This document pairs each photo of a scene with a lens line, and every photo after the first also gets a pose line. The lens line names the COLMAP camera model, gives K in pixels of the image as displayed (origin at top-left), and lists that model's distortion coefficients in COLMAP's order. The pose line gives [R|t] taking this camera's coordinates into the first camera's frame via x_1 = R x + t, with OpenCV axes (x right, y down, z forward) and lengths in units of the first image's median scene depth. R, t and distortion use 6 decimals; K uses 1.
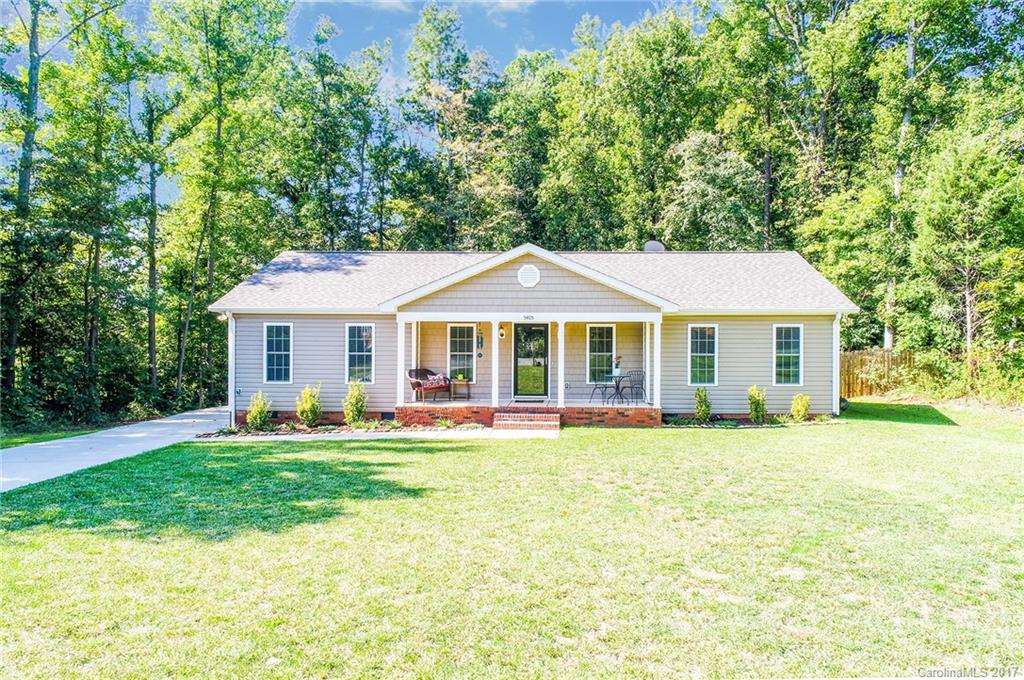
lens RADIAL K [[665.7, 0, 512.0], [0, 665.7, 340.0], [0, 0, 1]] dist [-0.005865, -0.001095]
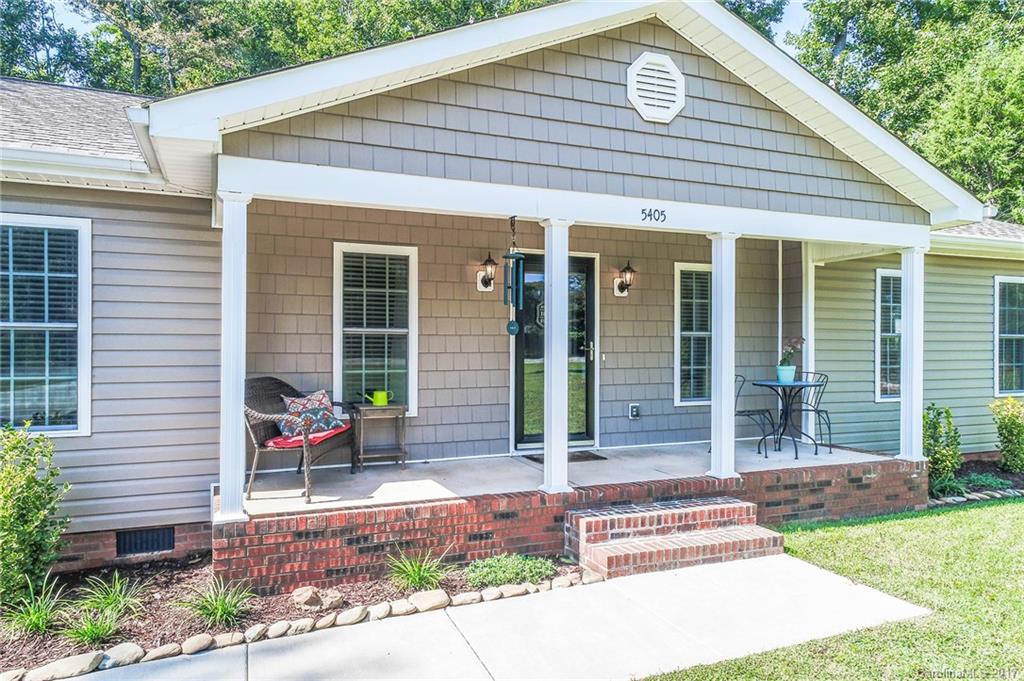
lens RADIAL K [[709.5, 0, 512.0], [0, 709.5, 340.5], [0, 0, 1]] dist [-0.007001, -0.002178]
pose [[0.902672, 0.002734, 0.430321, -0.185782], [0.003594, 0.999897, -0.013891, 0.033186], [-0.430315, 0.014086, 0.902569, 0.691974]]
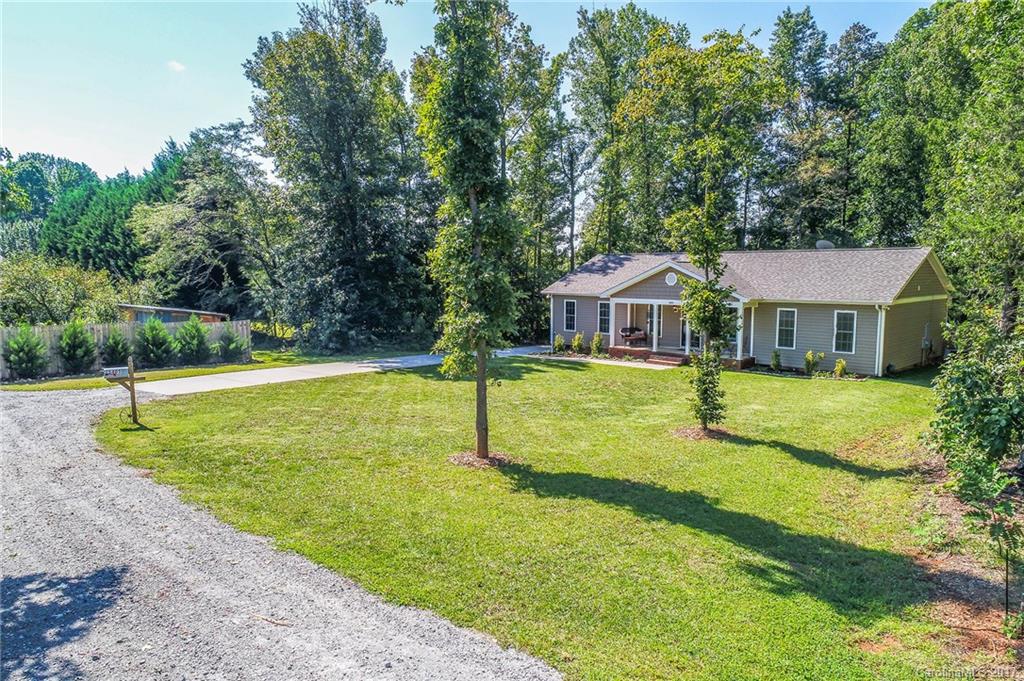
lens RADIAL K [[665.7, 0, 512.0], [0, 665.7, 340.5], [0, 0, 1]] dist [-0.005865, -0.001095]
pose [[0.751039, 0.068399, -0.656706, 0.872078], [-0.014874, 0.996120, 0.086740, -0.079719], [0.660091, -0.055377, 0.749142, -0.631520]]
